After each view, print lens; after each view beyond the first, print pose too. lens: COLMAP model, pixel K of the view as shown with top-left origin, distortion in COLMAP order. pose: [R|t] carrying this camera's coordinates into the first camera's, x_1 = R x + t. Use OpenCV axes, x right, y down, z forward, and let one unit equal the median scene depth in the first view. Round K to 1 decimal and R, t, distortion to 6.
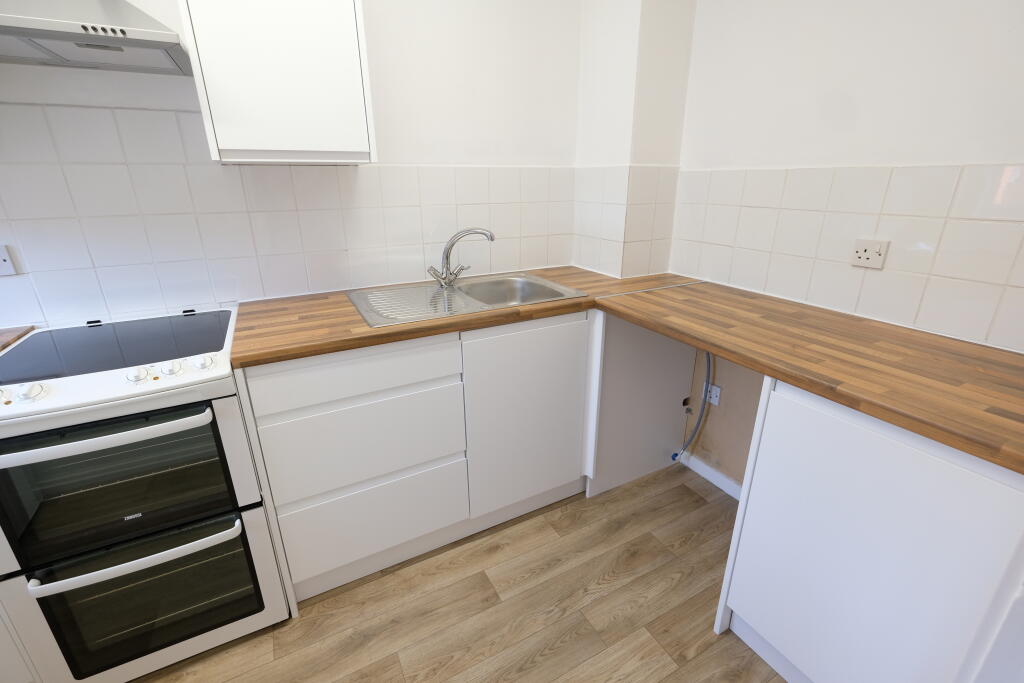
lens RADIAL K [[450.3, 0, 513.2], [0, 450.3, 343.1], [0, 0, 1]] dist [-0.000156, 0.000656]
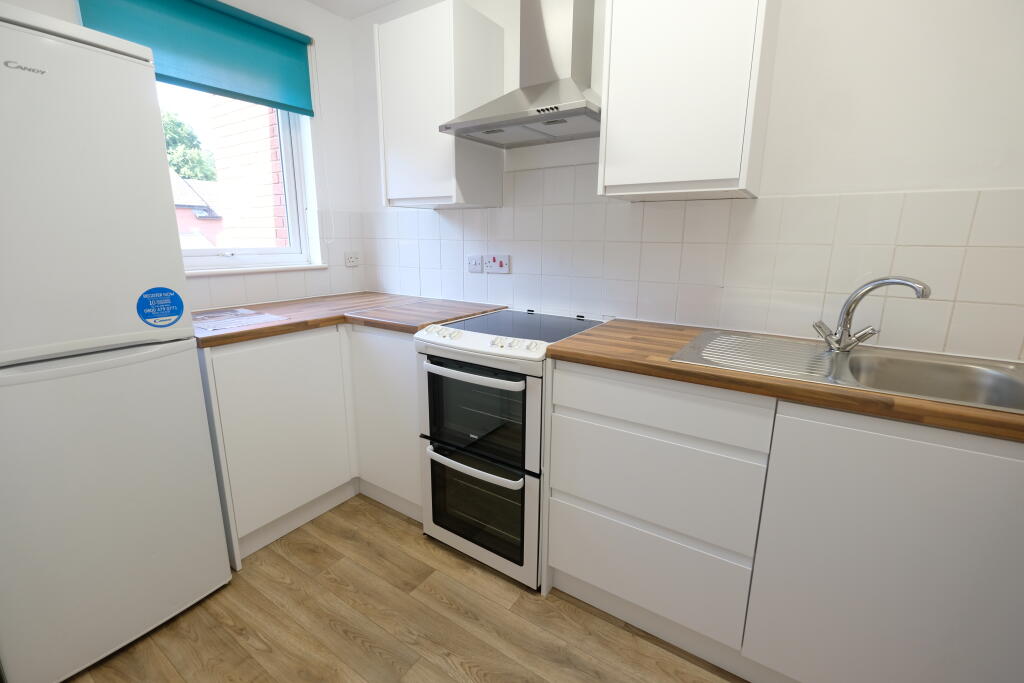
lens RADIAL K [[457.5, 0, 512.0], [0, 457.5, 341.5], [0, 0, 1]] dist [0.000992, 0.000227]
pose [[0.463404, 0.211065, -0.860644, 0.333341], [-0.315943, 0.946746, 0.062065, -0.026091], [0.827911, 0.243154, 0.505410, 0.234835]]
